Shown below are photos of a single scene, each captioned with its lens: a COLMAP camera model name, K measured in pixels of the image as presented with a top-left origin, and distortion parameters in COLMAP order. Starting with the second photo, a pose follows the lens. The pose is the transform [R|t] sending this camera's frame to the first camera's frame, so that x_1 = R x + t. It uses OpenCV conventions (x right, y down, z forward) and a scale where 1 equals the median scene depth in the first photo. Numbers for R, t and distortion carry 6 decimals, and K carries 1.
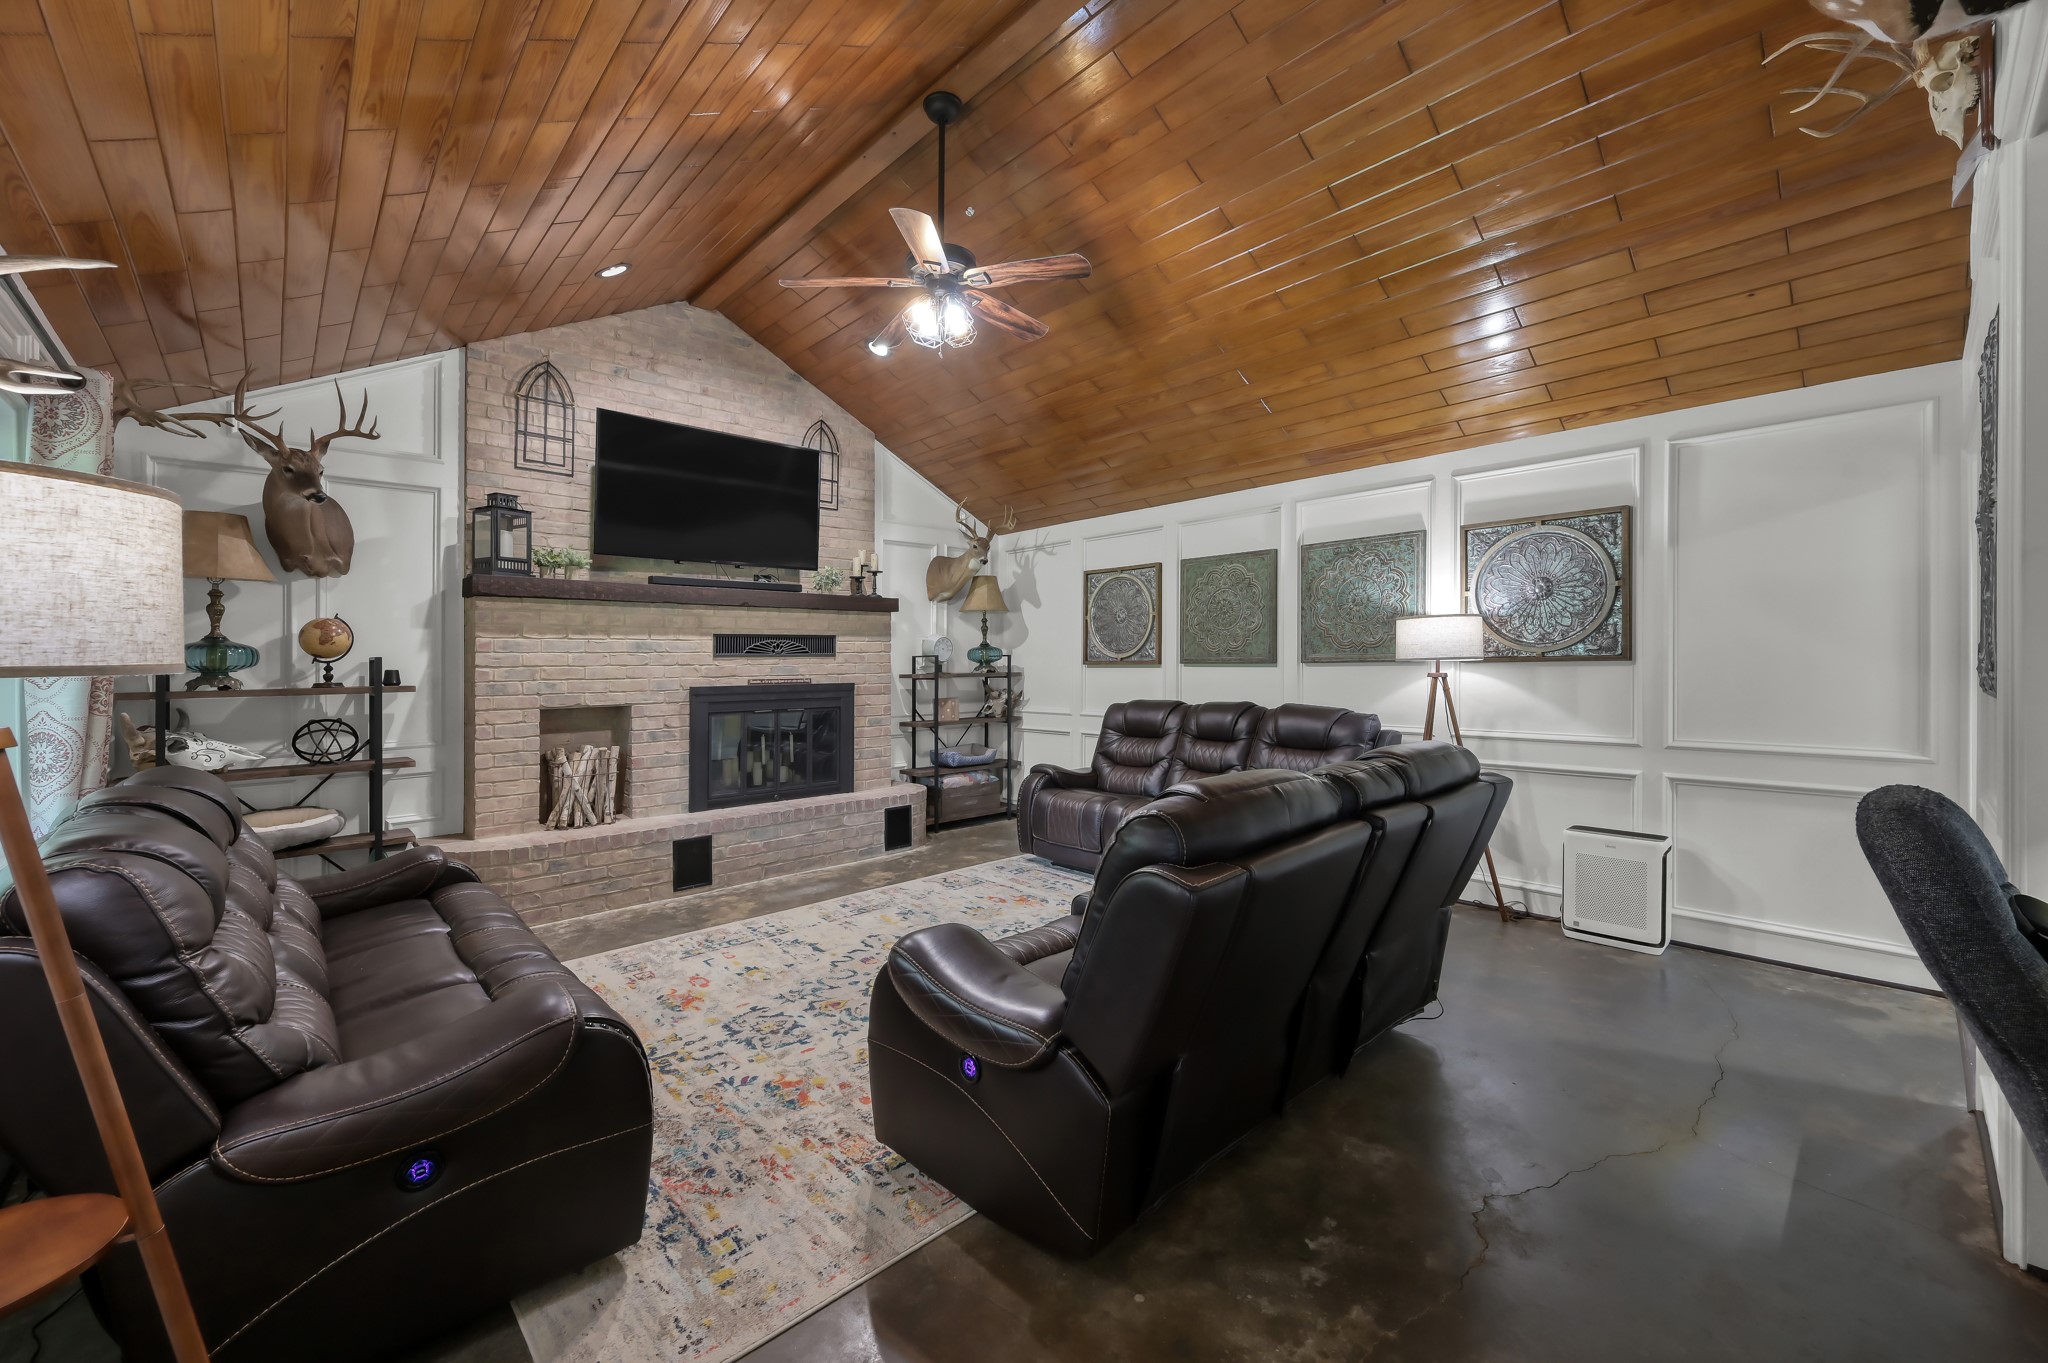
lens RADIAL K [[811.6, 0, 1020.5], [0, 811.6, 669.4], [0, 0, 1]] dist [0.002422, 0.000038]
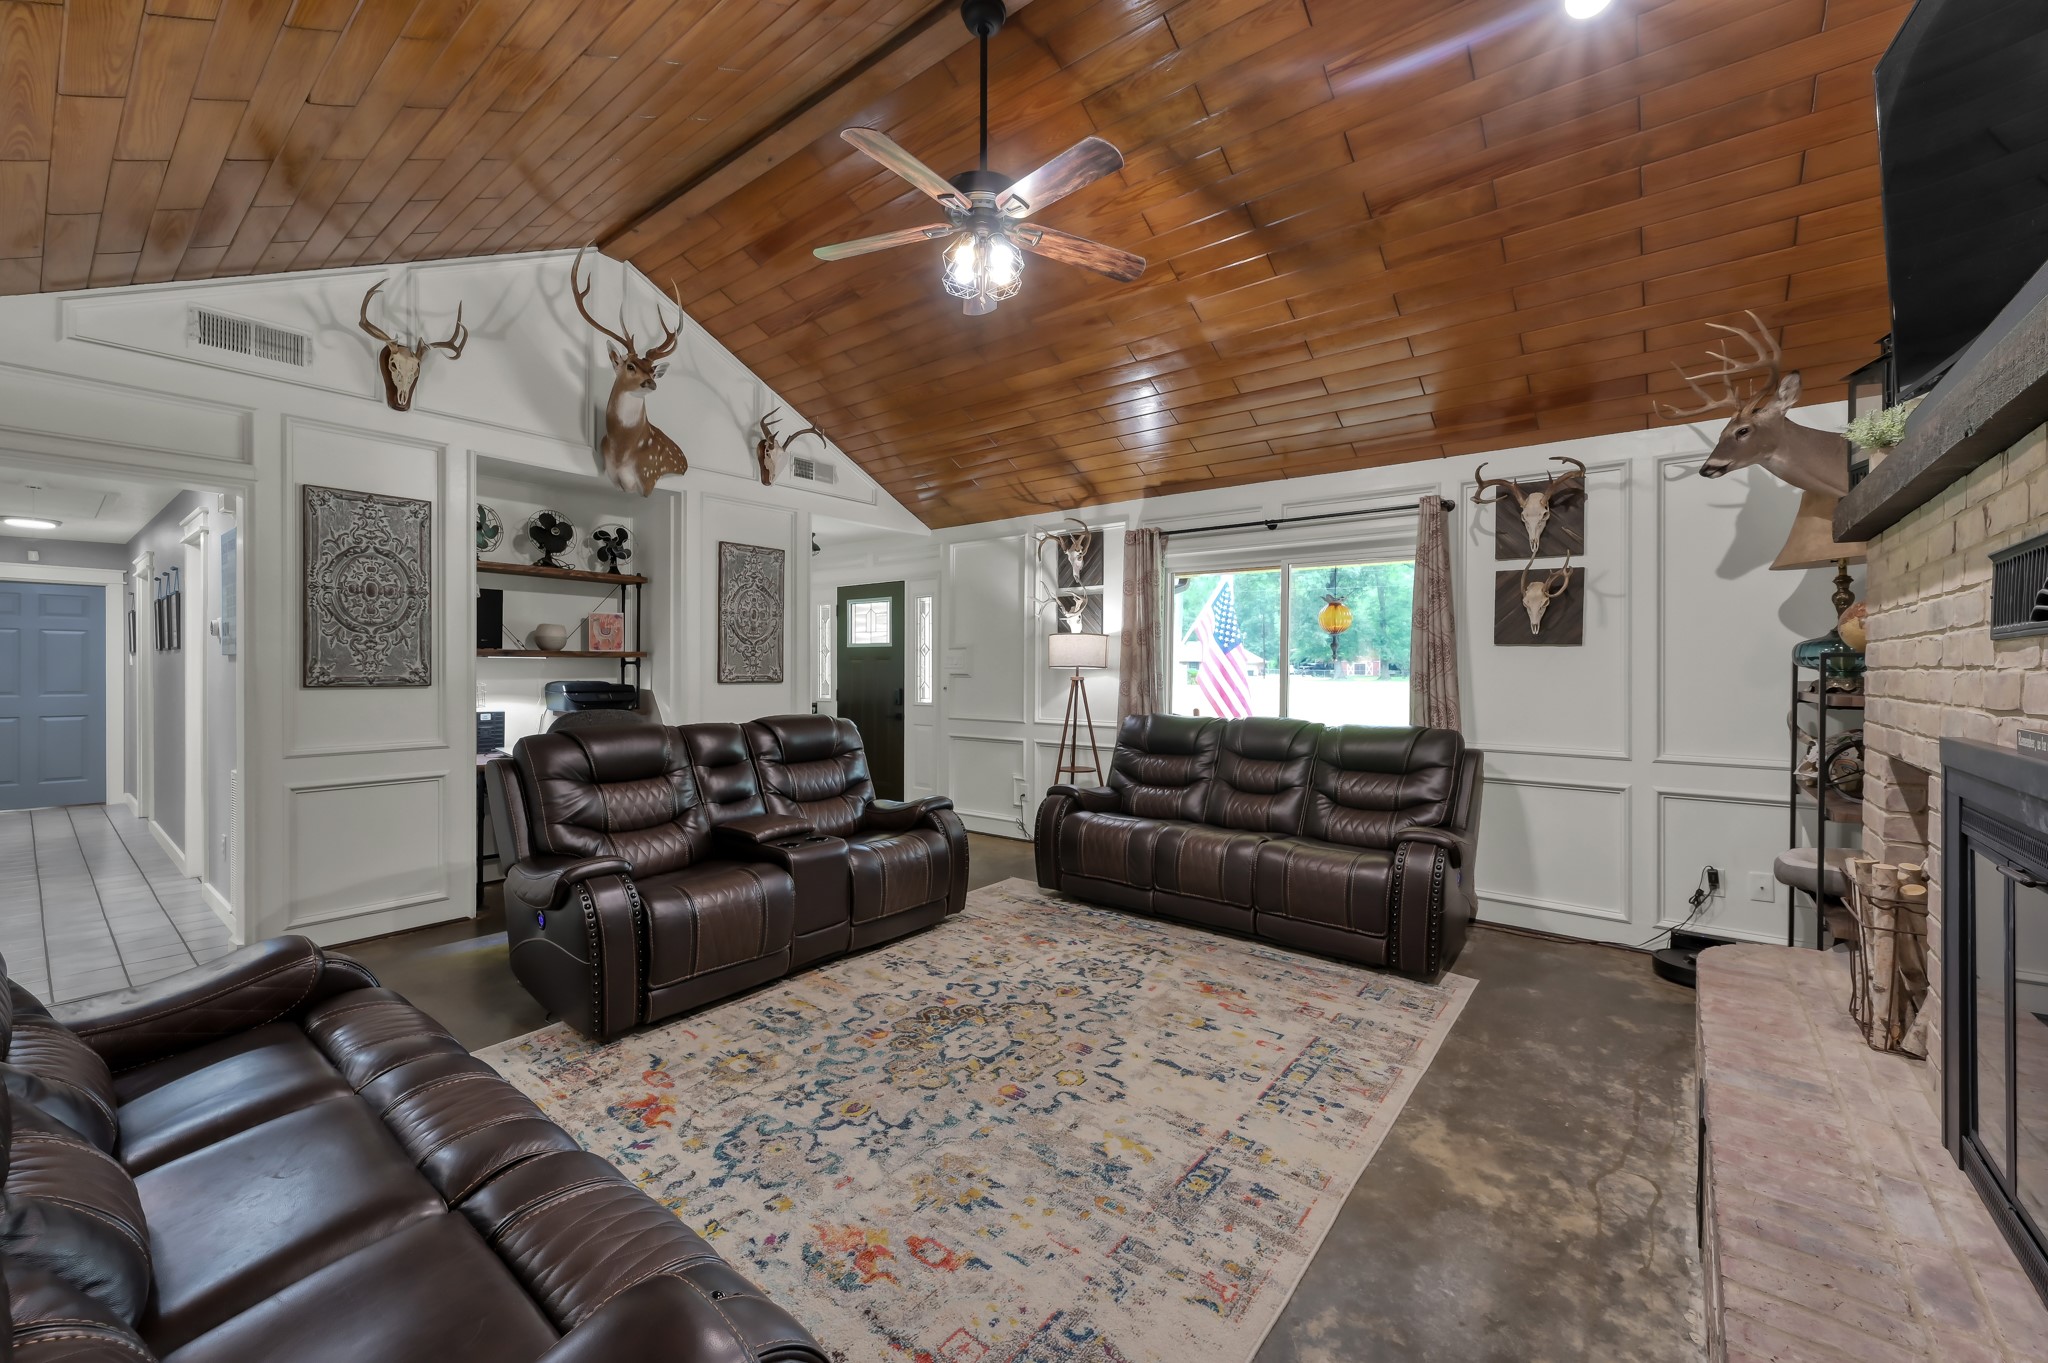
lens RADIAL K [[811.6, 0, 1026.3], [0, 811.6, 670.8], [0, 0, 1]] dist [0.002422, 0.000038]
pose [[-0.989008, 0.008537, -0.147619, -0.025456], [0.006798, 0.999902, 0.012278, -0.013742], [0.147709, 0.011139, -0.988968, 1.888131]]
